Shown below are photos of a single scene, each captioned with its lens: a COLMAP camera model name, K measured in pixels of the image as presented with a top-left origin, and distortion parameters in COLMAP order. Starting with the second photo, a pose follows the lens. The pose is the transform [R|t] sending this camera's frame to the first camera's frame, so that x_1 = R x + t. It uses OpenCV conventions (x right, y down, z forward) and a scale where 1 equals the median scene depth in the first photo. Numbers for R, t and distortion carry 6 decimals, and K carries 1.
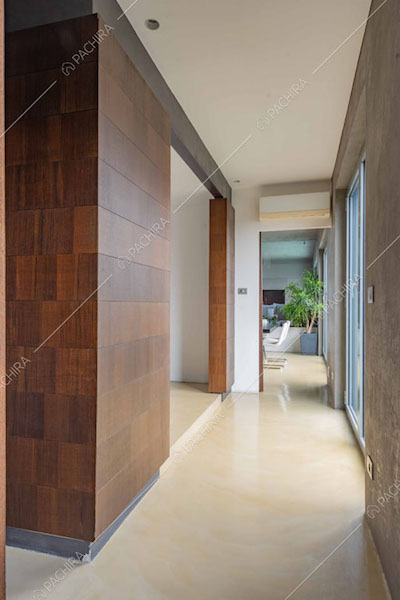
lens RADIAL K [[384.2, 0, 188.6], [0, 384.2, 299.7], [0, 0, 1]] dist [0.000732, -0.000103]
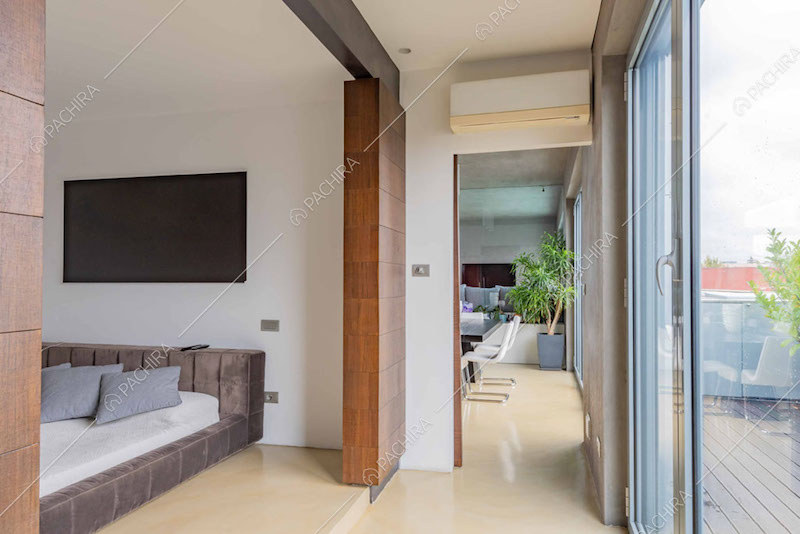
lens RADIAL K [[512.3, 0, 416.7], [0, 512.3, 270.1], [0, 0, 1]] dist [0.000732, -0.000103]
pose [[0.998982, -0.003363, 0.044988, 0.076818], [0.003827, 0.999940, -0.010233, -0.011240], [-0.044951, 0.010395, 0.998935, 0.235903]]
